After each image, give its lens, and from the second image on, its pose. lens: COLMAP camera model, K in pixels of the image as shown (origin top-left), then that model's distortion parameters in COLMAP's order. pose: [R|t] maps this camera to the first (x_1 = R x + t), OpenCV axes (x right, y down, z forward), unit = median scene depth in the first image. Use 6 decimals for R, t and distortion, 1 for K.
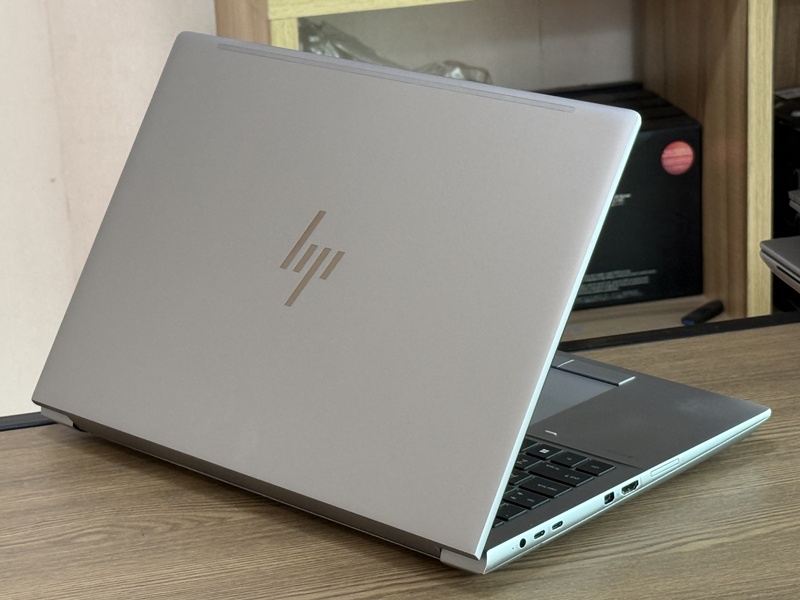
lens RADIAL K [[2438.0, 0, 402.8], [0, 2438.0, 299.2], [0, 0, 1]] dist [0.094077, 0.000000]
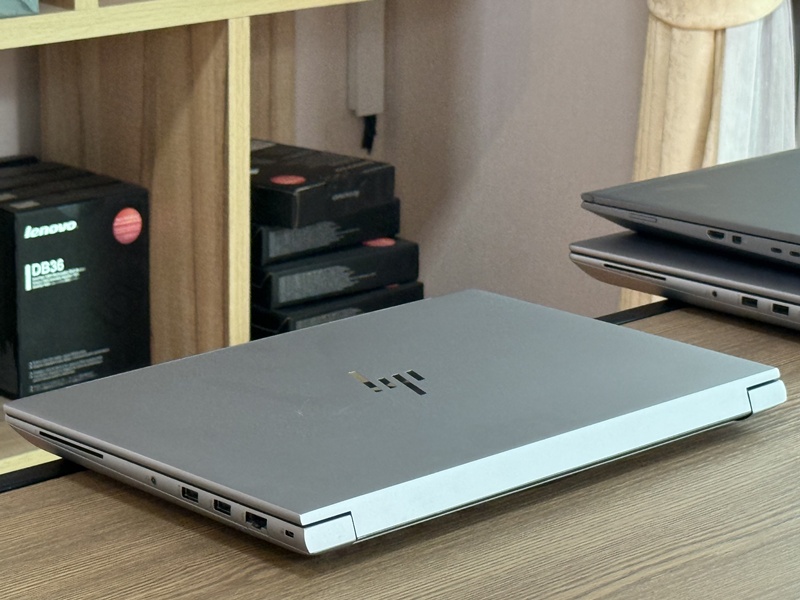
lens RADIAL K [[2574.8, 0, 399.2], [0, 2574.8, 303.0], [0, 0, 1]] dist [0.113228, 0.000000]
pose [[0.869151, -0.072179, 0.489251, -0.302089], [0.106120, 0.993468, -0.041955, 0.025789], [-0.483027, 0.088384, 0.871133, 0.094504]]
